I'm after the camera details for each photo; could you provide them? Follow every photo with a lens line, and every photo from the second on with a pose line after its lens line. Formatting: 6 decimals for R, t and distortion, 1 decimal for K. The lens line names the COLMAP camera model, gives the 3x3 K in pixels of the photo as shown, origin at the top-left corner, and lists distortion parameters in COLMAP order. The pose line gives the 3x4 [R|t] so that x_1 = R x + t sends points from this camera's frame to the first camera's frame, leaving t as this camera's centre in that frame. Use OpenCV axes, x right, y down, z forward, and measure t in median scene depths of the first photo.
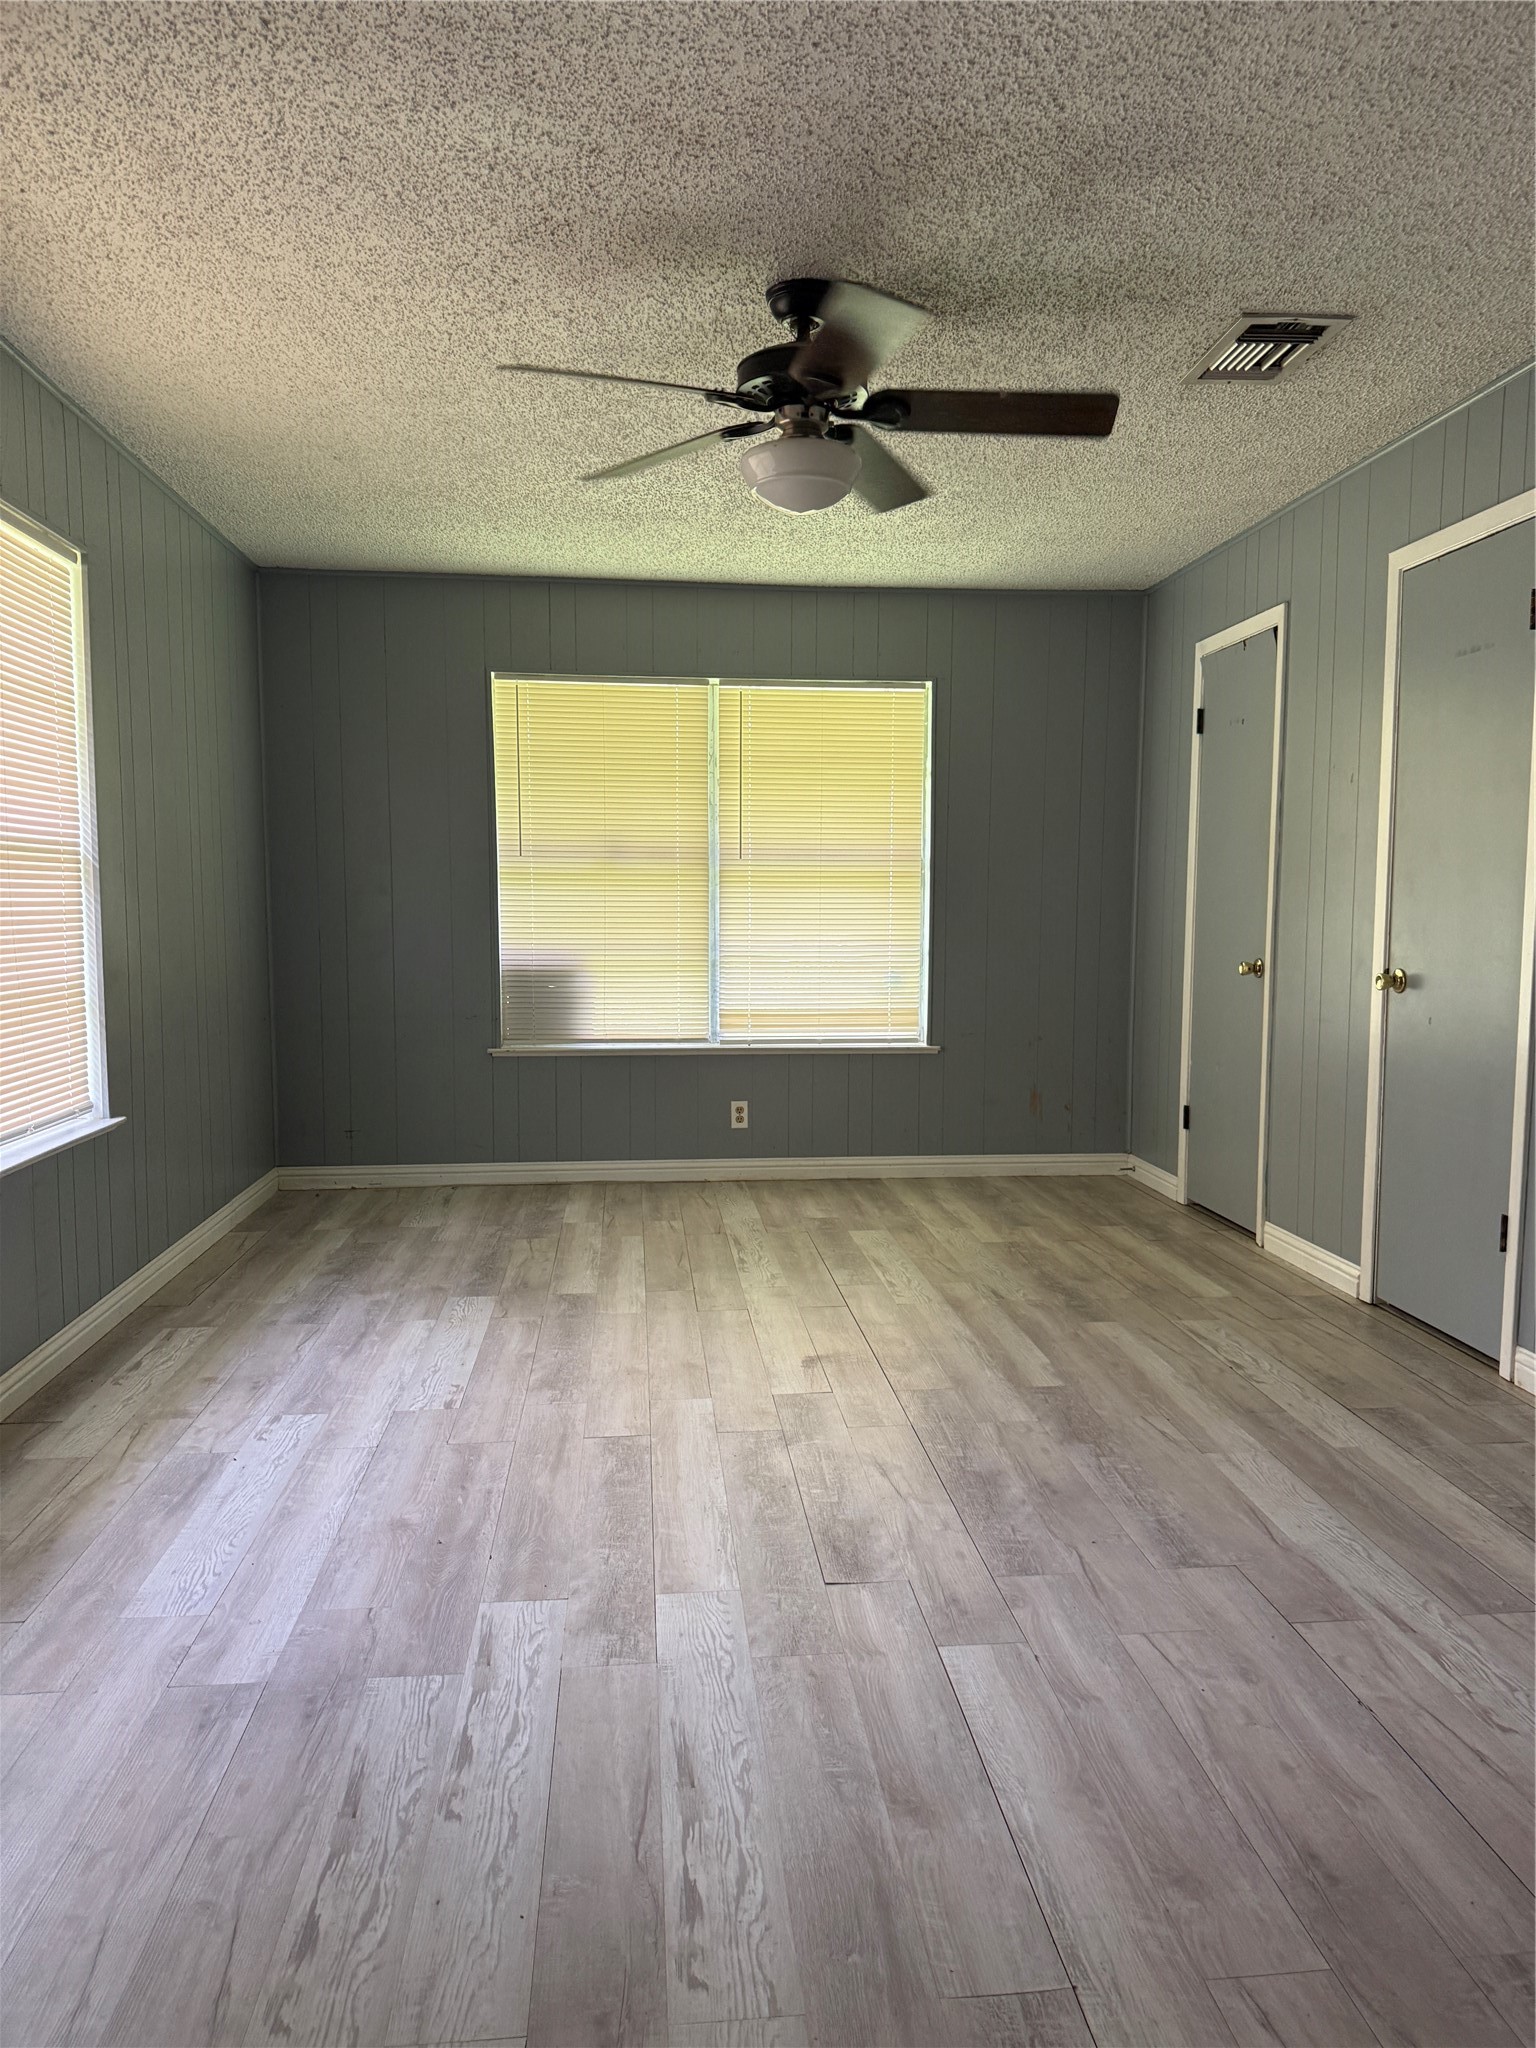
lens RADIAL K [[1422.5, 0, 770.5], [0, 1422.5, 1023.2], [0, 0, 1]] dist [0.124512, -0.202241]
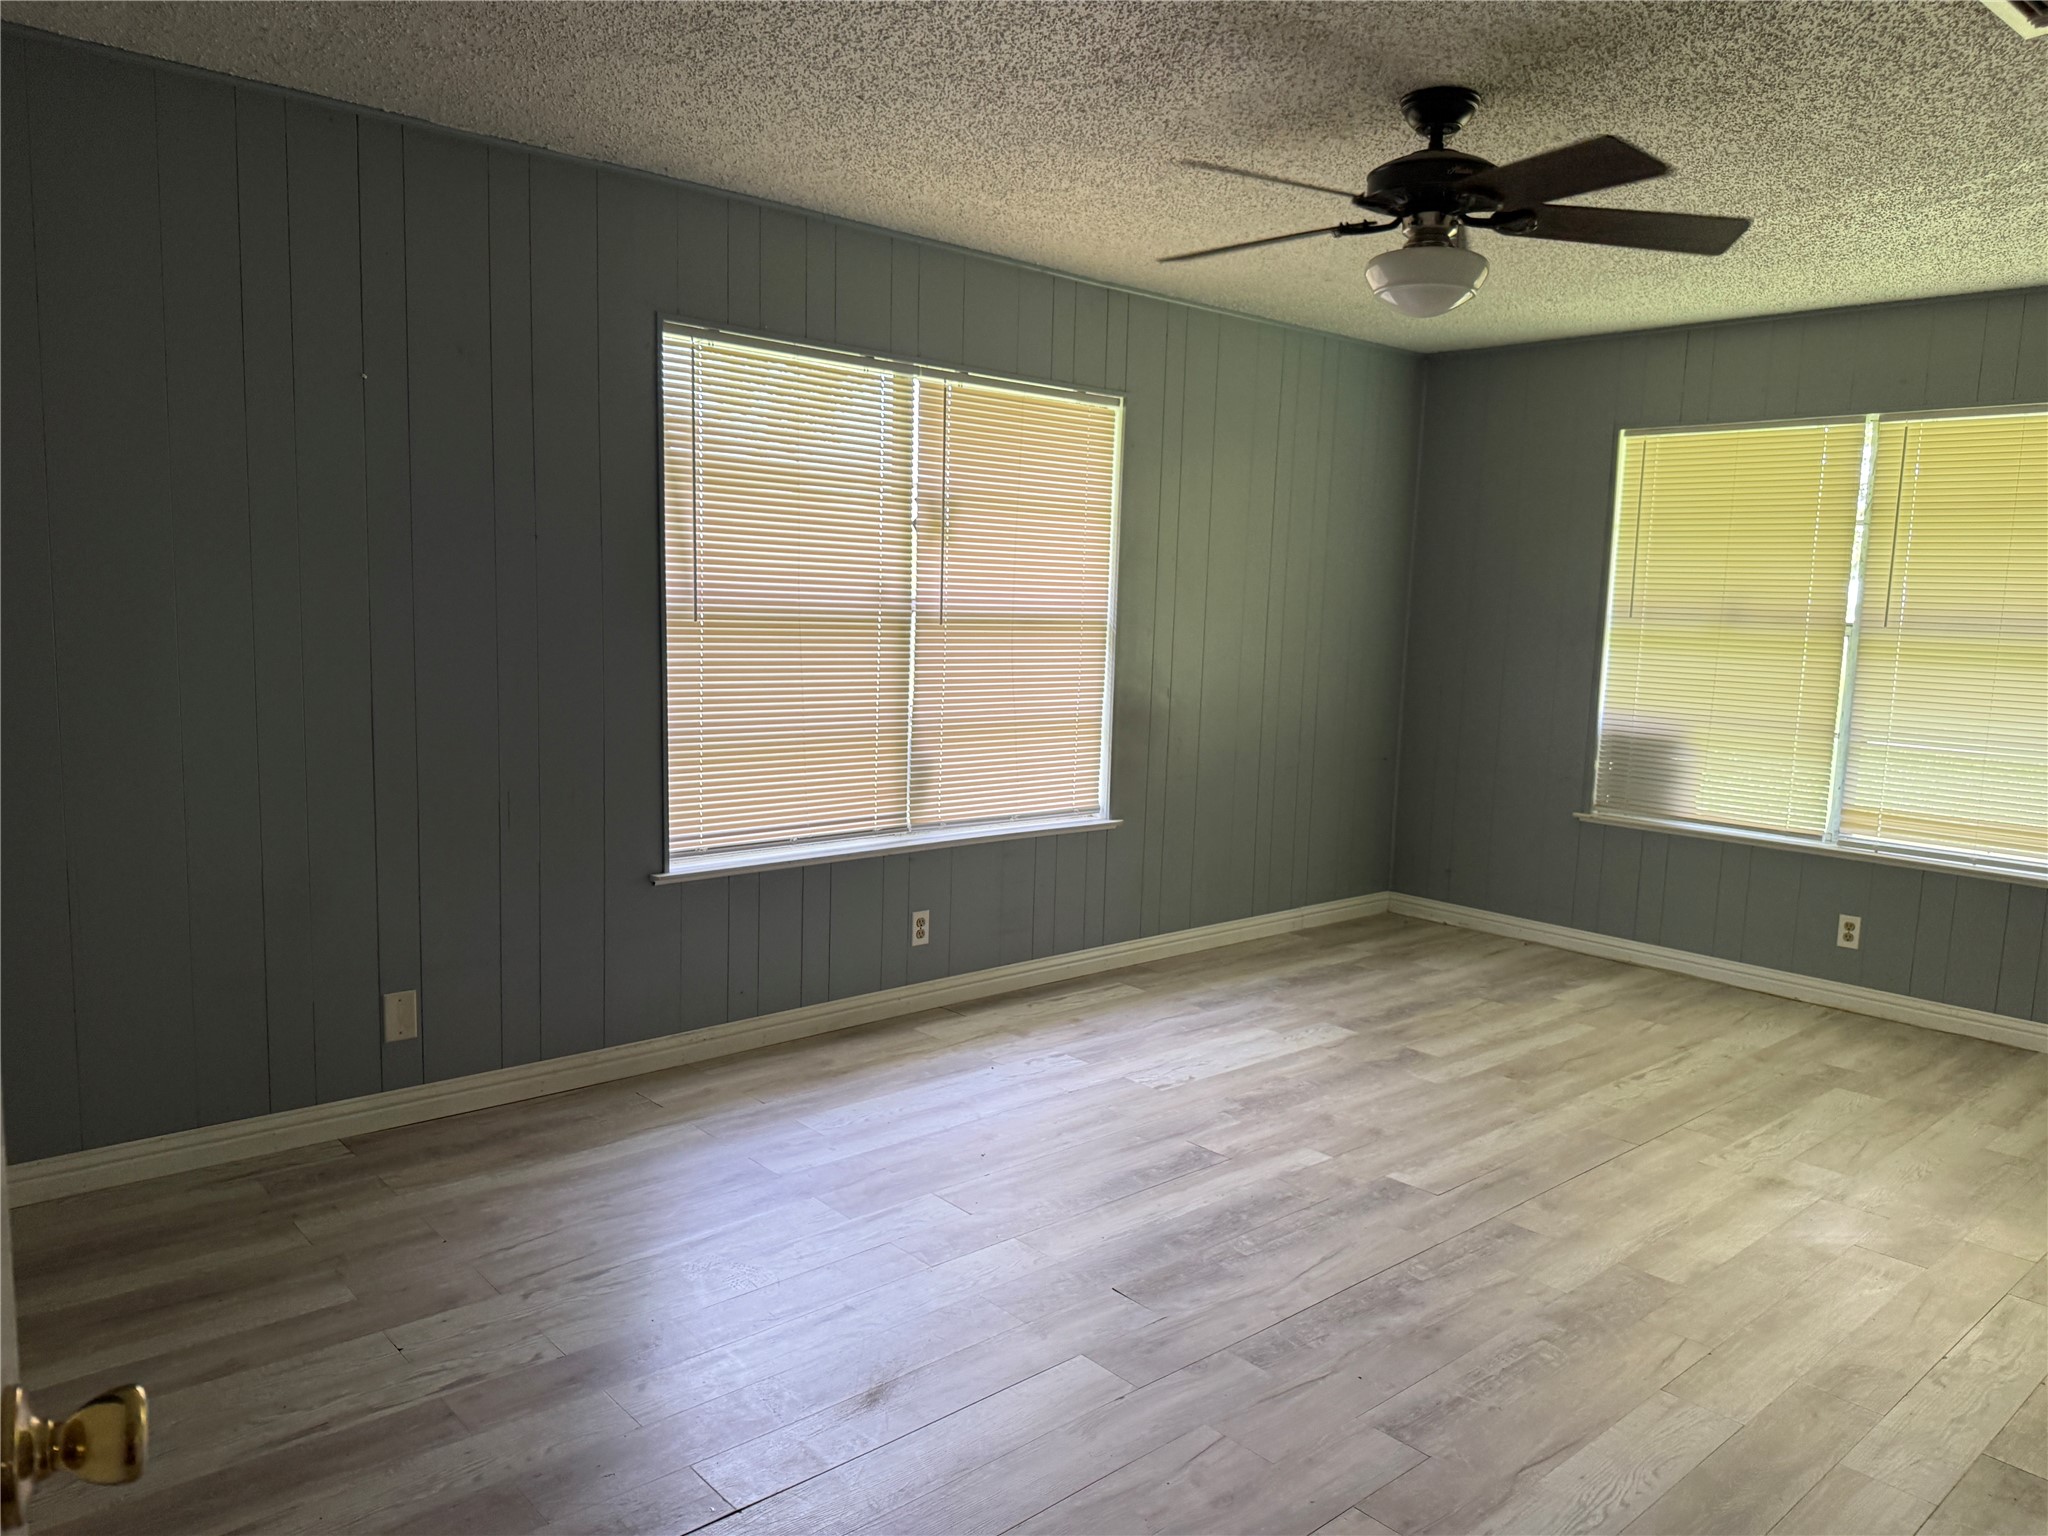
lens RADIAL K [[1434.4, 0, 1024.0], [0, 1434.4, 768.0], [0, 0, 1]] dist [0.063096, -0.072194]
pose [[0.589796, 0.114429, -0.799404, 0.559431], [-0.098994, 0.992689, 0.069059, -0.065323], [0.801462, 0.038406, 0.596812, 0.144828]]
